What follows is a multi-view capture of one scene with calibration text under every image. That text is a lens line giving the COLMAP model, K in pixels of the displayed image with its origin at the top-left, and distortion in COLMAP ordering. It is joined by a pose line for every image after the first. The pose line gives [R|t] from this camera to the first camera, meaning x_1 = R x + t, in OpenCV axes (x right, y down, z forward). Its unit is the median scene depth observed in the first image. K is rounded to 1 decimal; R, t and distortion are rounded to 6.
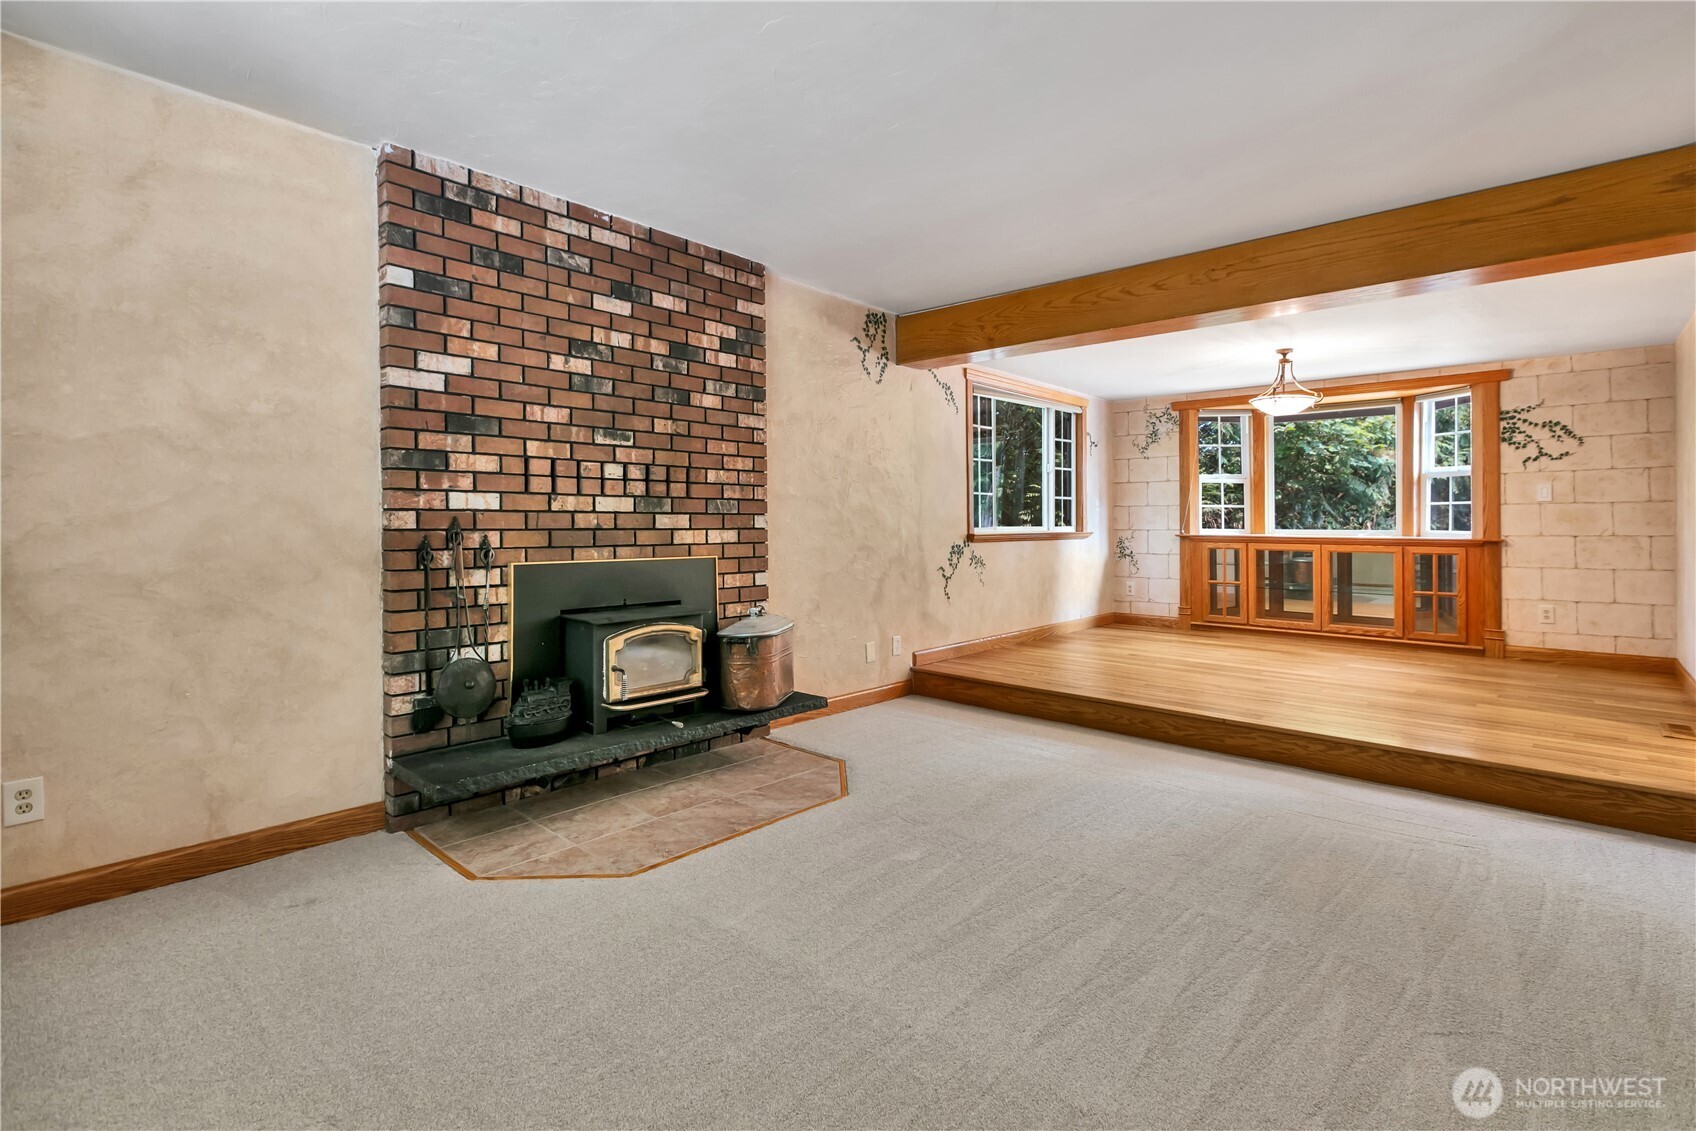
lens RADIAL K [[792.6, 0, 858.4], [0, 792.6, 510.9], [0, 0, 1]] dist [-0.002529, 0.000194]
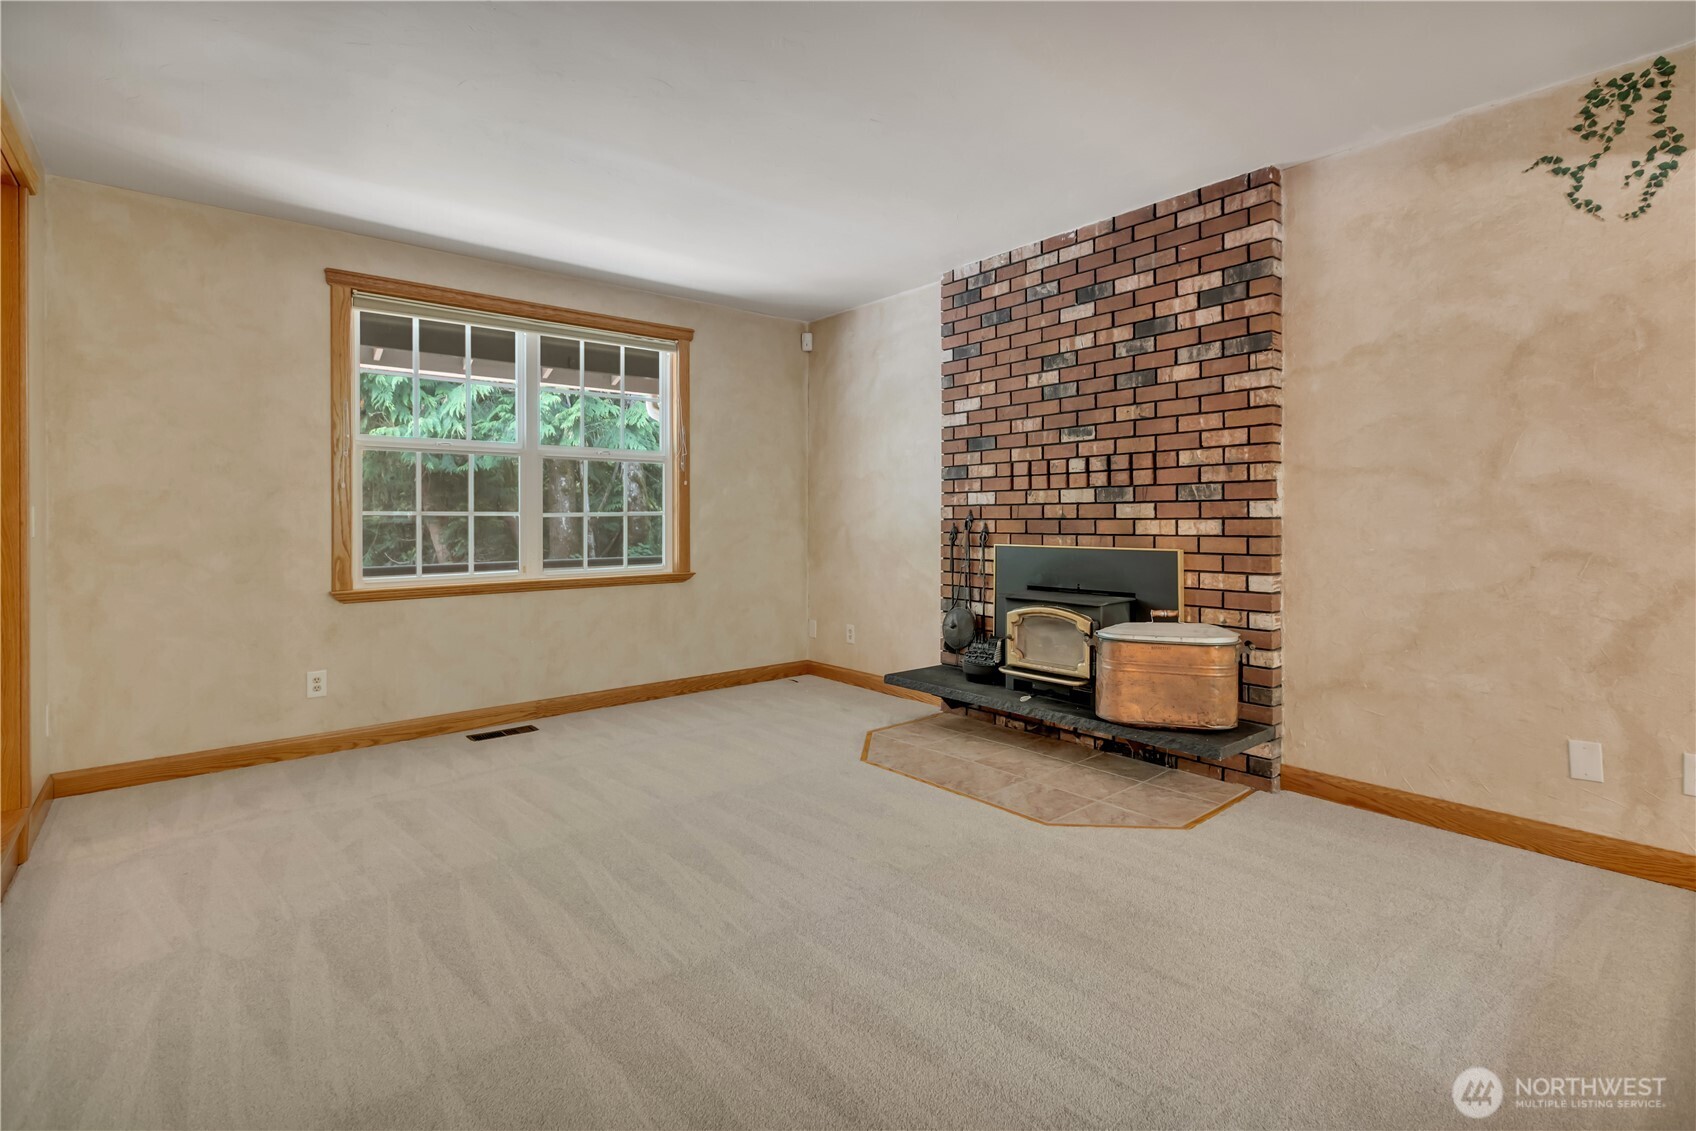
lens RADIAL K [[792.6, 0, 858.4], [0, 792.6, 510.9], [0, 0, 1]] dist [-0.002529, 0.000194]
pose [[-0.135913, -0.008742, -0.990682, 0.826891], [0.023119, 0.999661, -0.011993, 0.018785], [0.990451, -0.024534, -0.135665, 0.869109]]
